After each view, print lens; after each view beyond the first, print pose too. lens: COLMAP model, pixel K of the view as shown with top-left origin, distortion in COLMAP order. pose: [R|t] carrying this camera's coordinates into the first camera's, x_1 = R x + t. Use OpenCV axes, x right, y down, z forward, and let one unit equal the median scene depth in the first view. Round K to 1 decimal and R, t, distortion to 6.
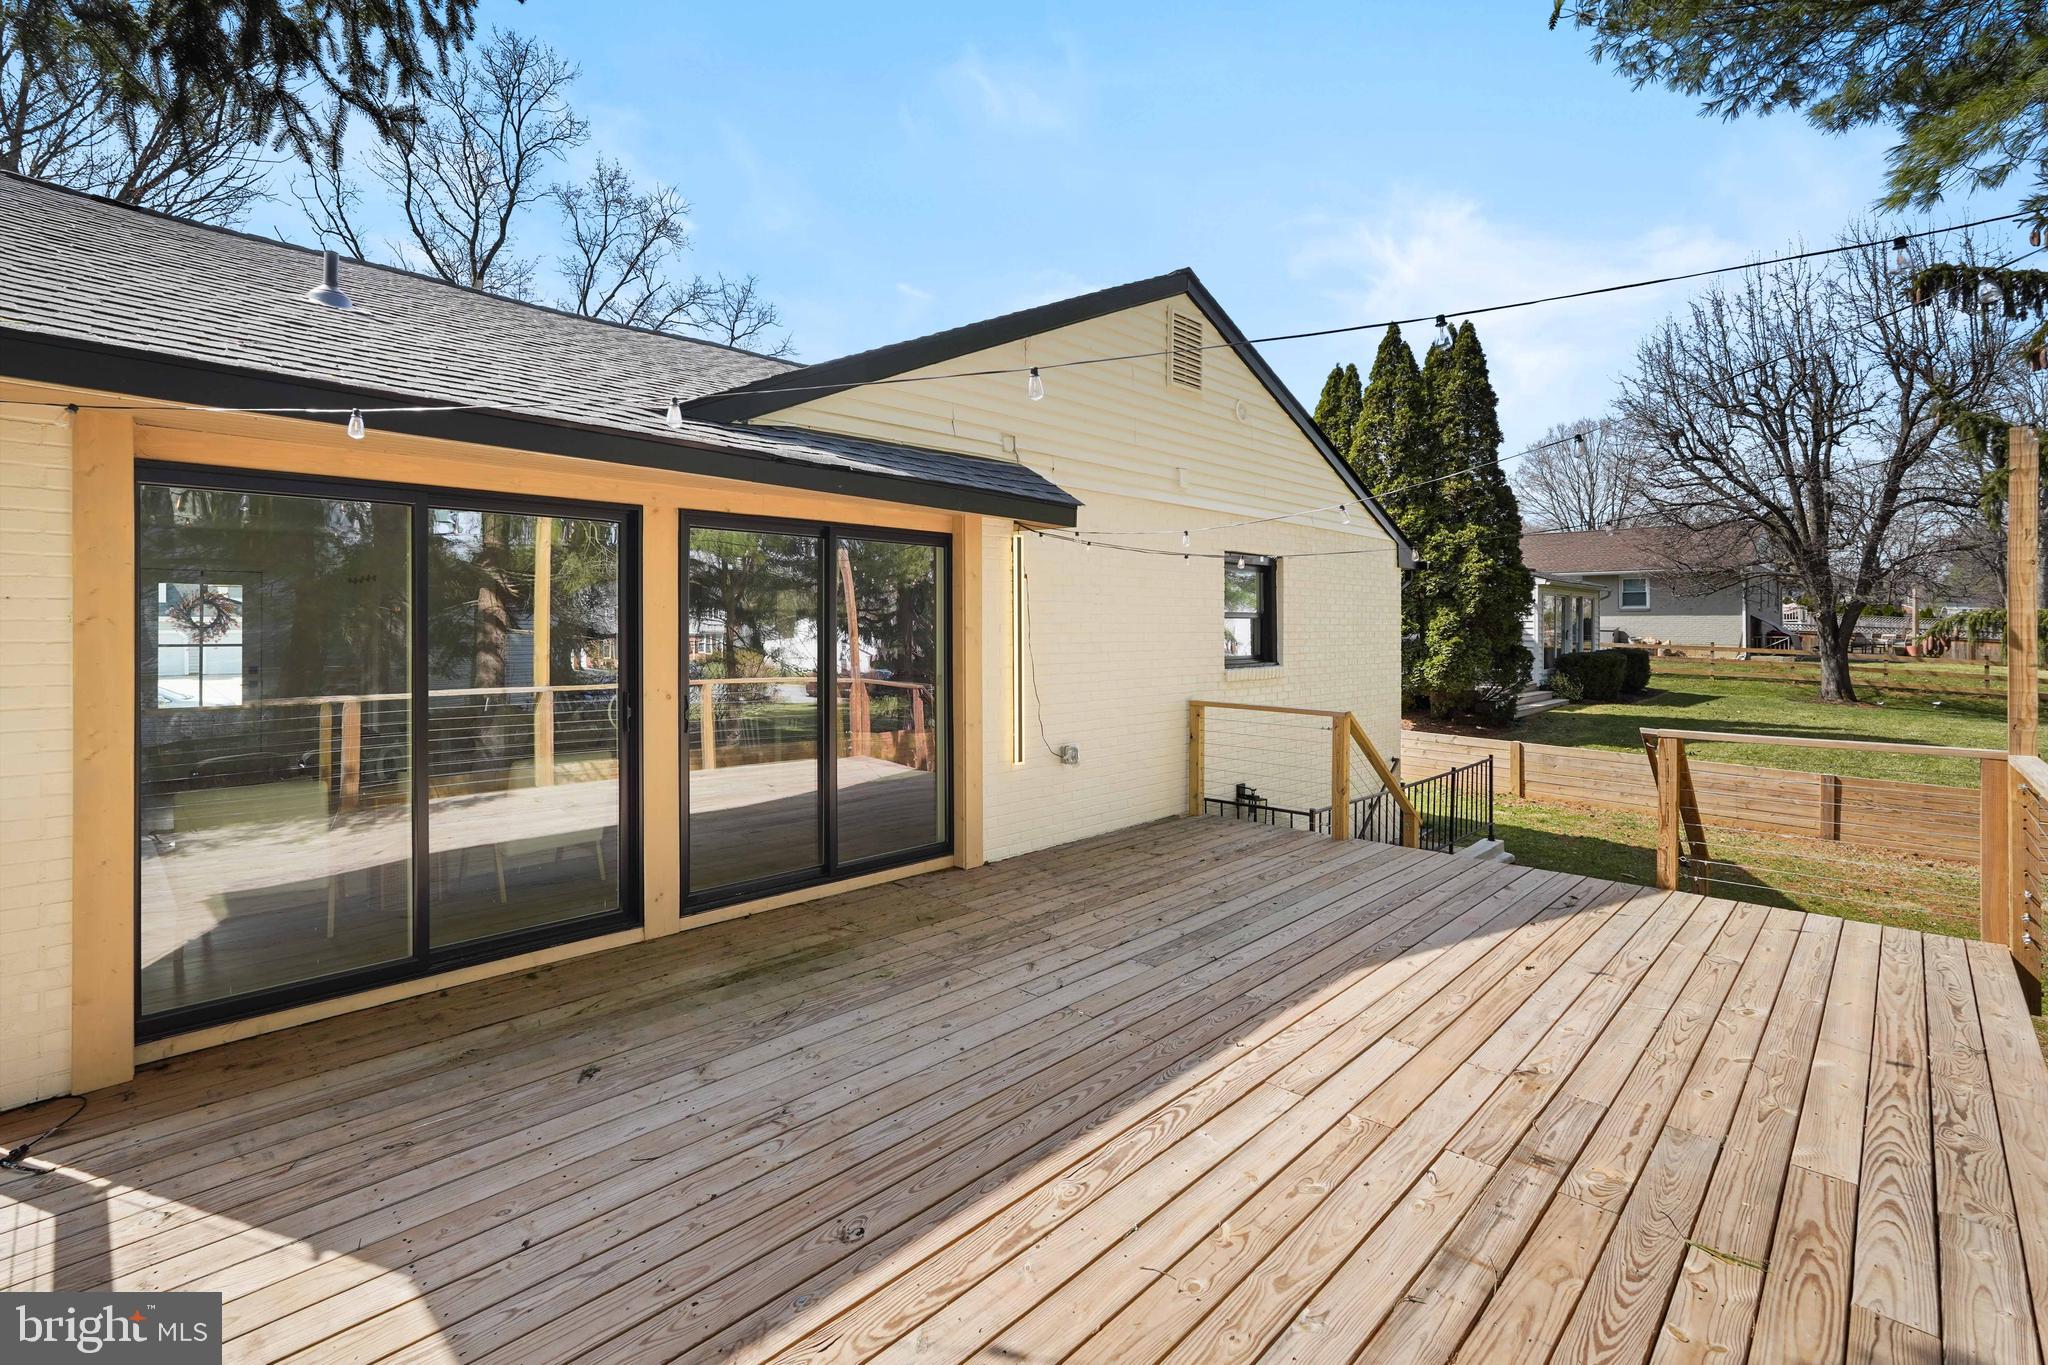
lens RADIAL K [[915.5, 0, 993.4], [0, 915.5, 618.5], [0, 0, 1]] dist [-0.016133, 0.001507]
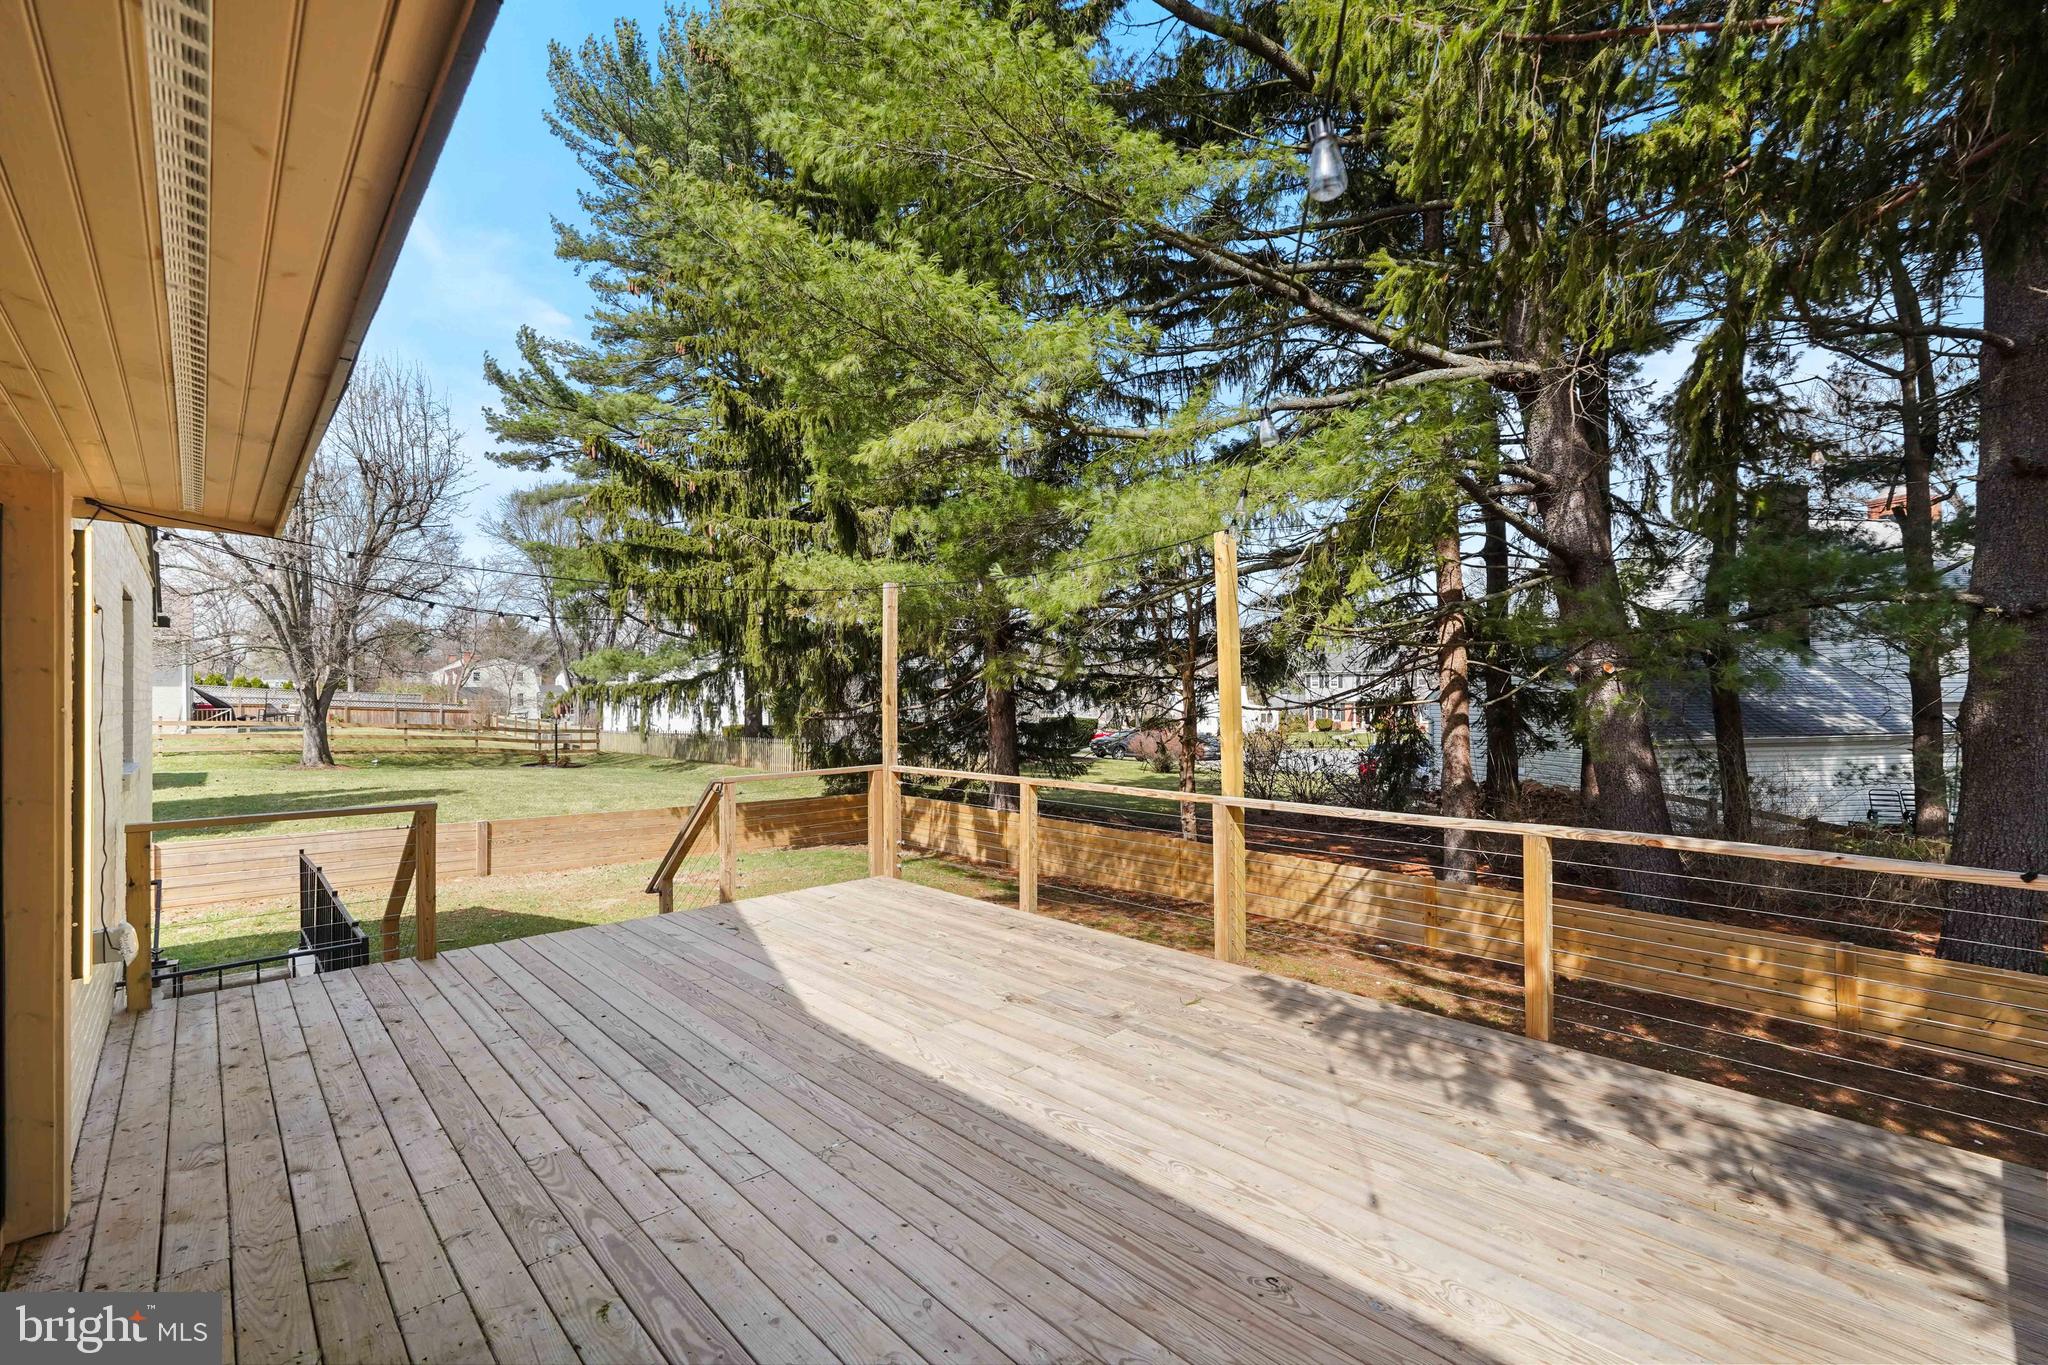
lens RADIAL K [[915.5, 0, 1007.8], [0, 915.5, 682.0], [0, 0, 1]] dist [-0.016133, 0.001507]
pose [[0.053710, 0.003617, 0.998550, -0.520513], [0.005752, 0.999976, -0.003931, -0.003117], [-0.998540, 0.005954, 0.053688, 0.537181]]
